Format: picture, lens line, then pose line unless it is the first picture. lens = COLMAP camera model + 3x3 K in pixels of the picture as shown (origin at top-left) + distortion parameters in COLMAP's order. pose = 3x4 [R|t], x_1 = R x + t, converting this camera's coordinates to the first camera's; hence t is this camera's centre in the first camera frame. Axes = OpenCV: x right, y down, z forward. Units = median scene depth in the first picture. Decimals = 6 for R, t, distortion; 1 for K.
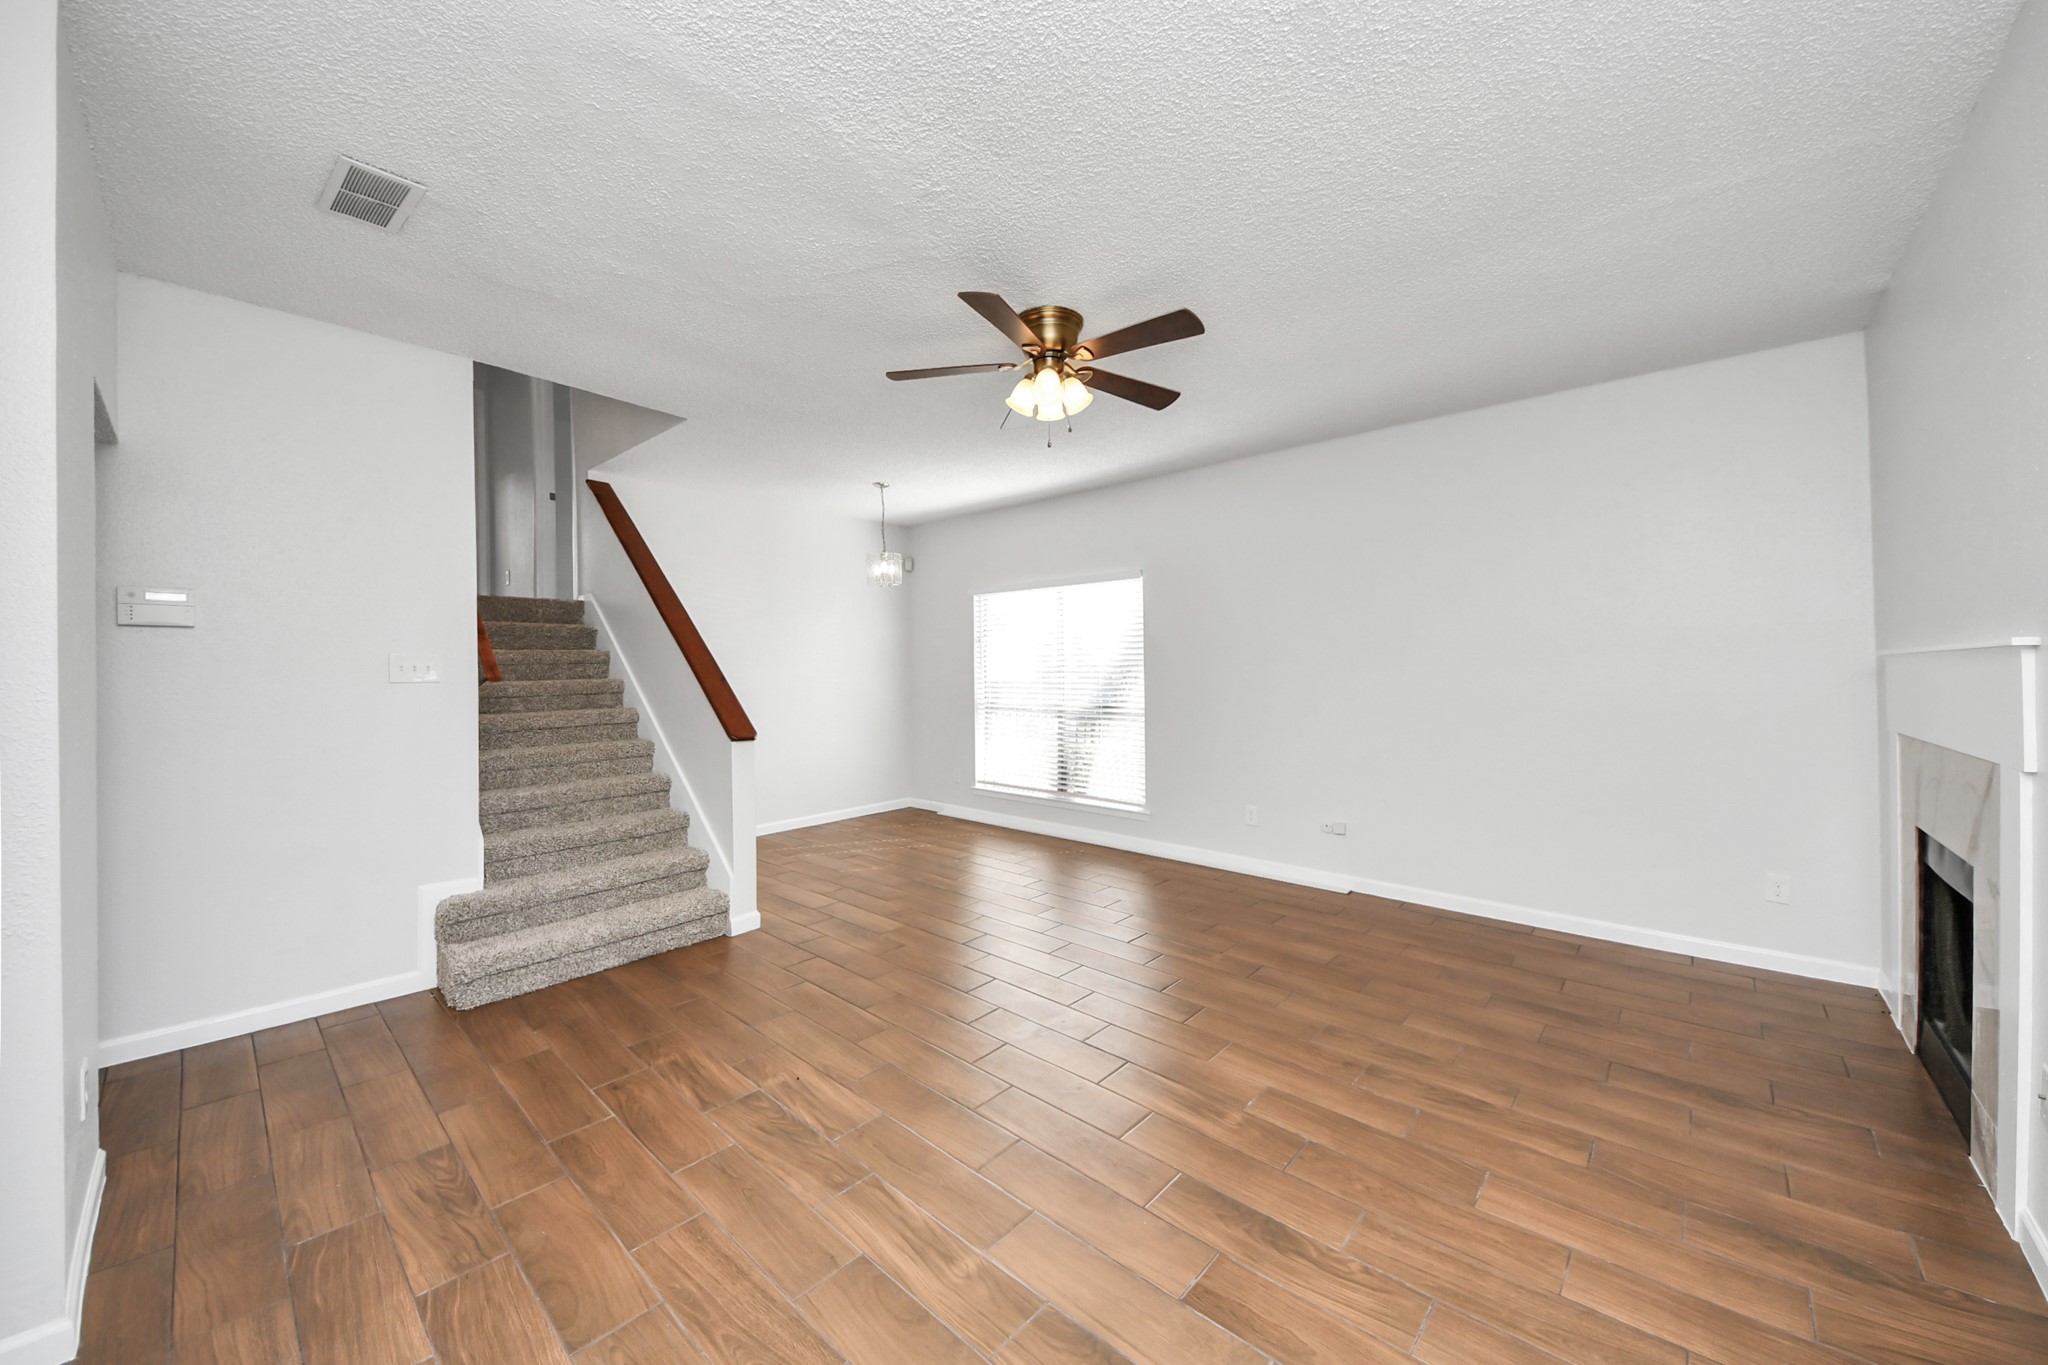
lens RADIAL K [[747.4, 0, 1005.0], [0, 747.4, 677.7], [0, 0, 1]] dist [0.023287, -0.014325]
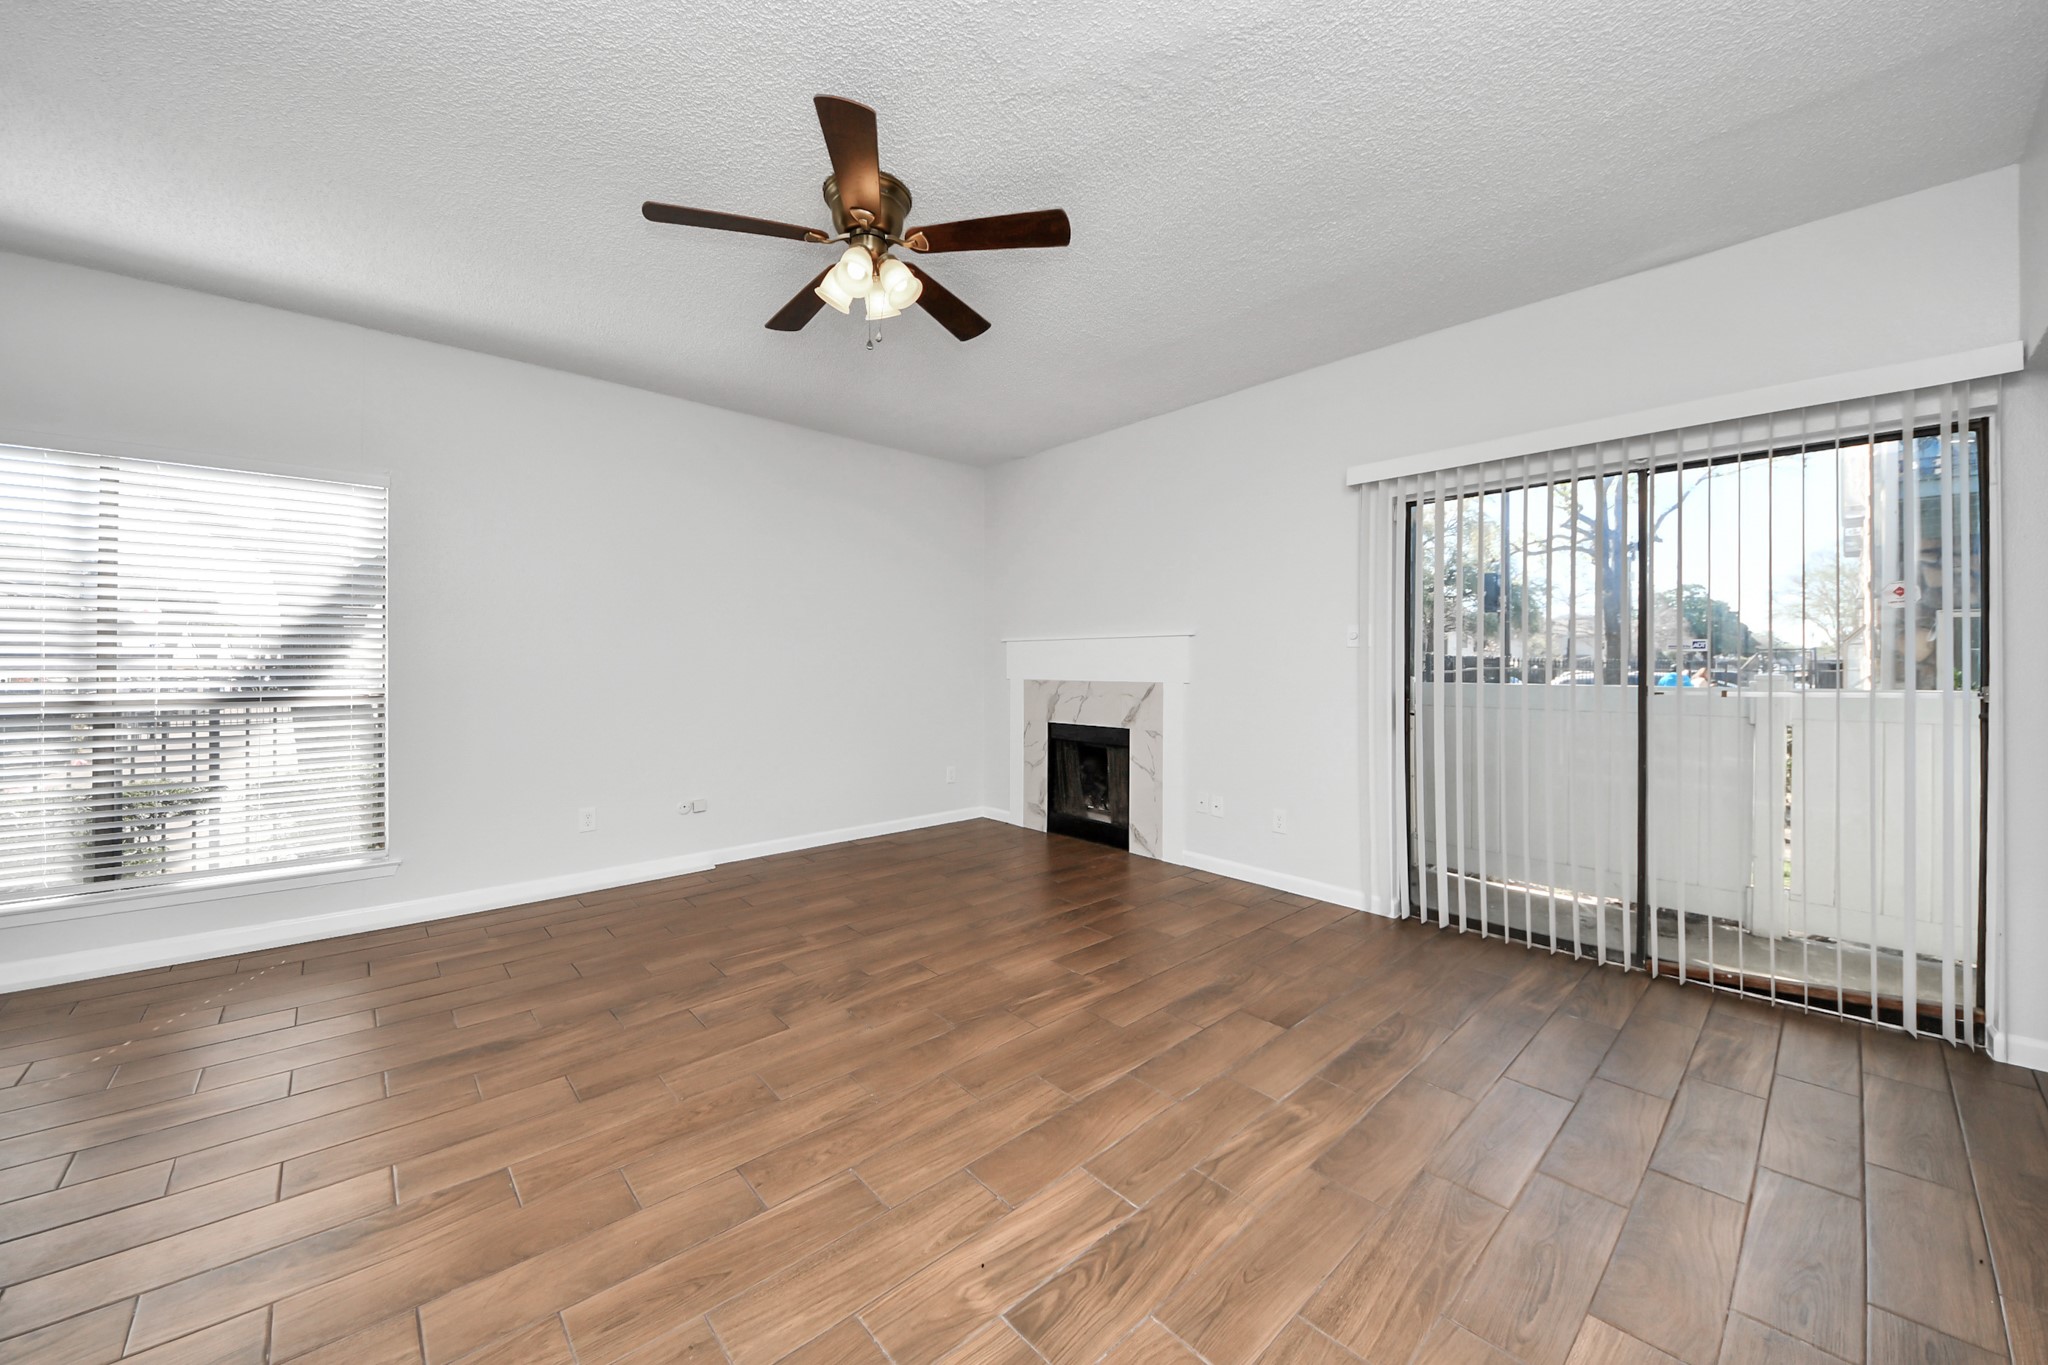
lens RADIAL K [[747.4, 0, 1005.0], [0, 747.4, 677.7], [0, 0, 1]] dist [0.023287, -0.014325]
pose [[0.093034, -0.007978, 0.995631, -1.062782], [0.010661, 0.999919, 0.007016, 0.067621], [-0.995606, 0.009962, 0.093111, 1.117231]]
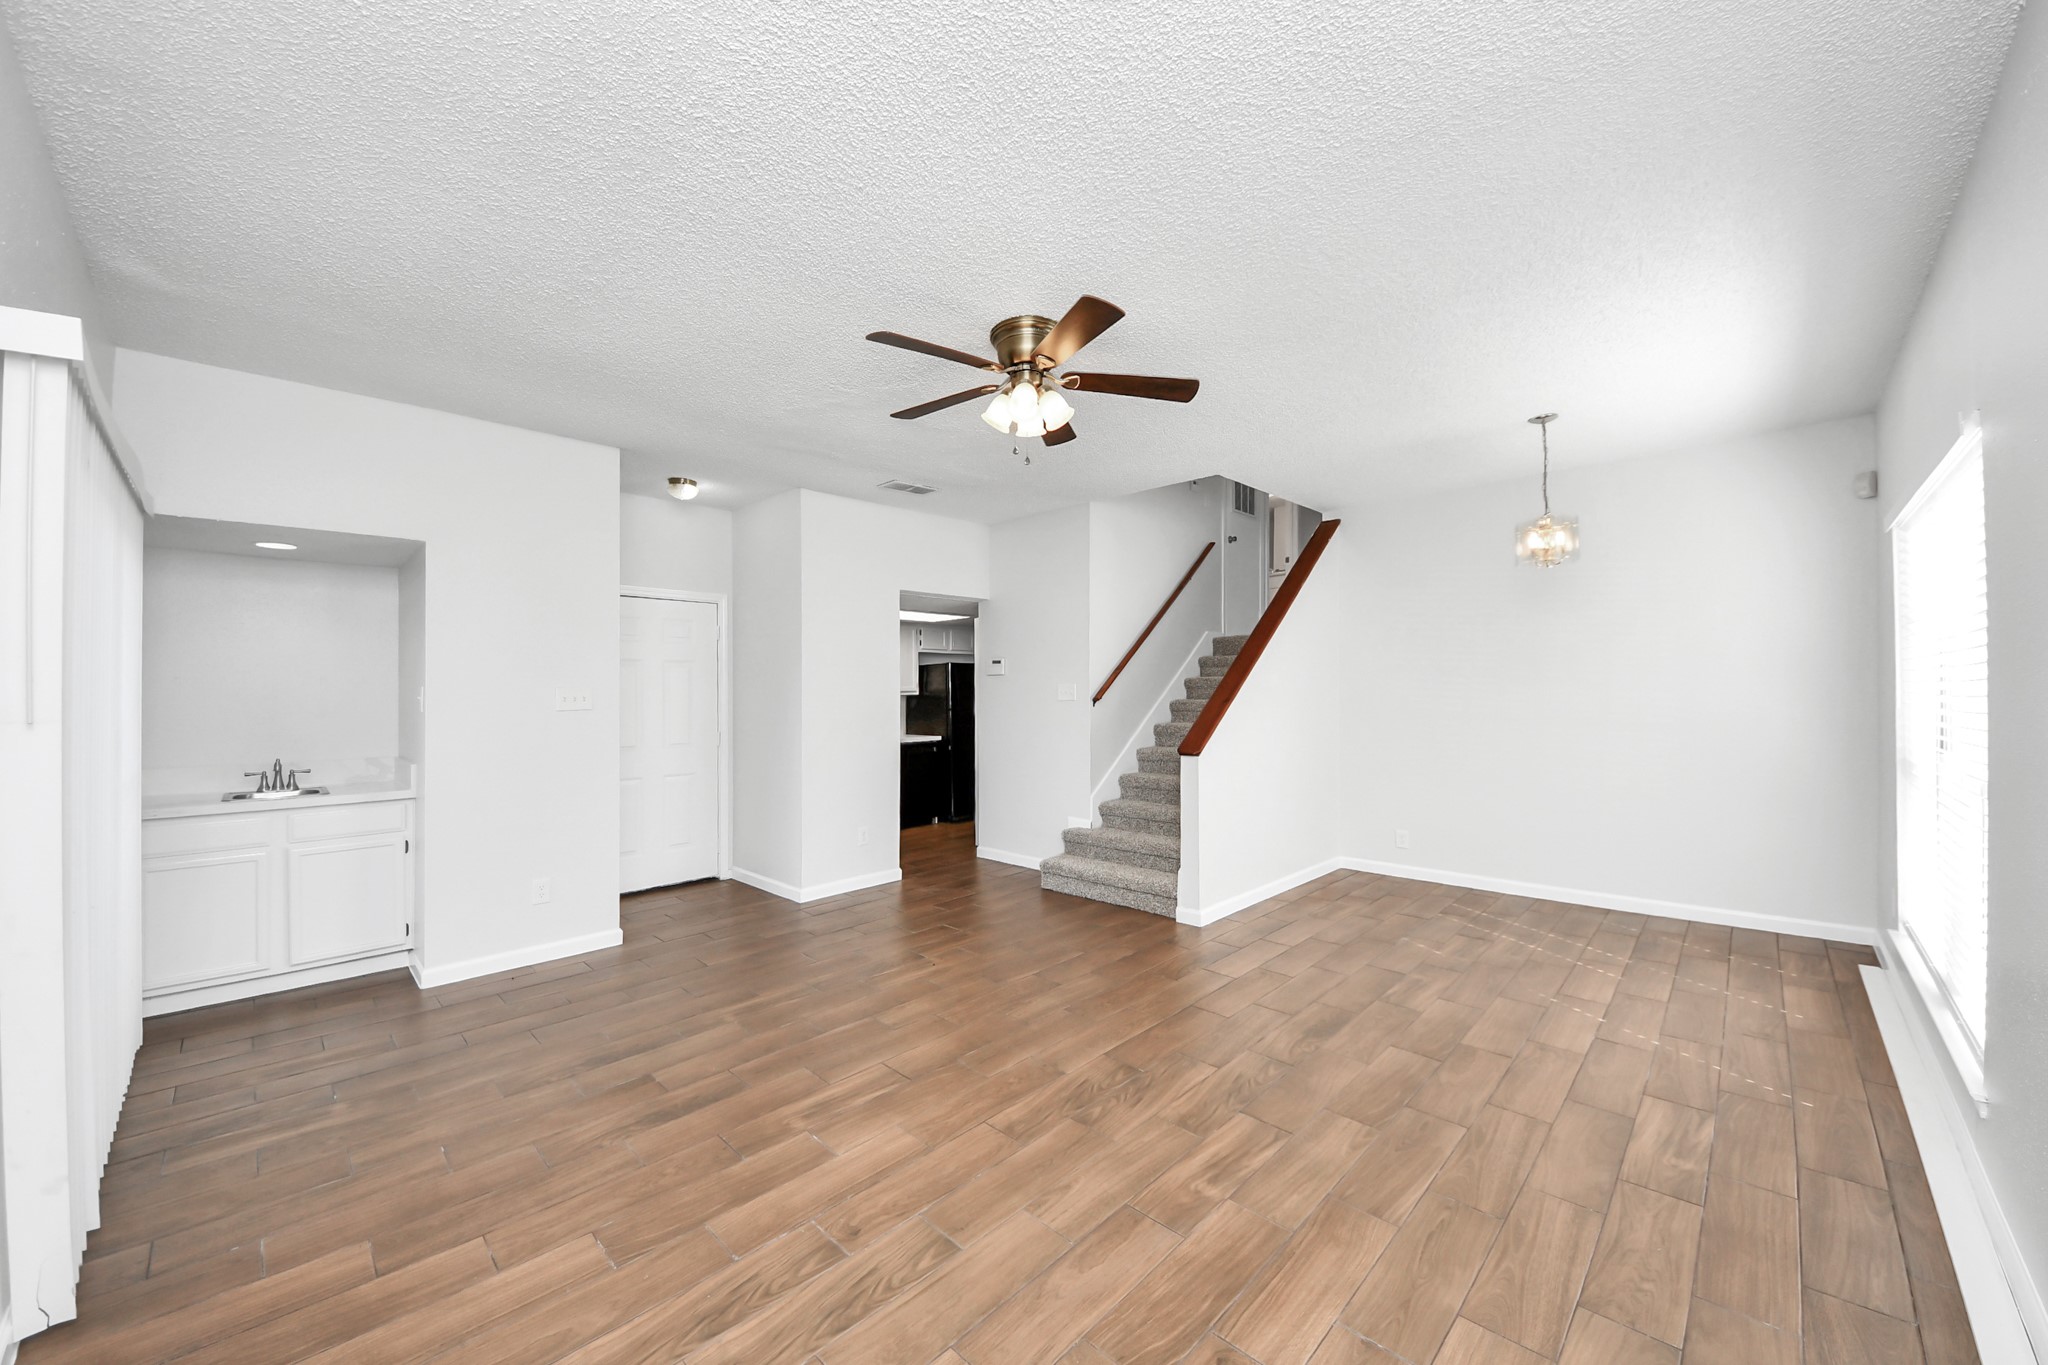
lens RADIAL K [[747.4, 0, 1005.0], [0, 747.4, 677.7], [0, 0, 1]] dist [0.023287, -0.014325]
pose [[-0.035156, -0.007086, -0.999357, 1.476476], [-0.002739, 0.999972, -0.006994, -0.036300], [0.999378, 0.002491, -0.035174, 1.447230]]
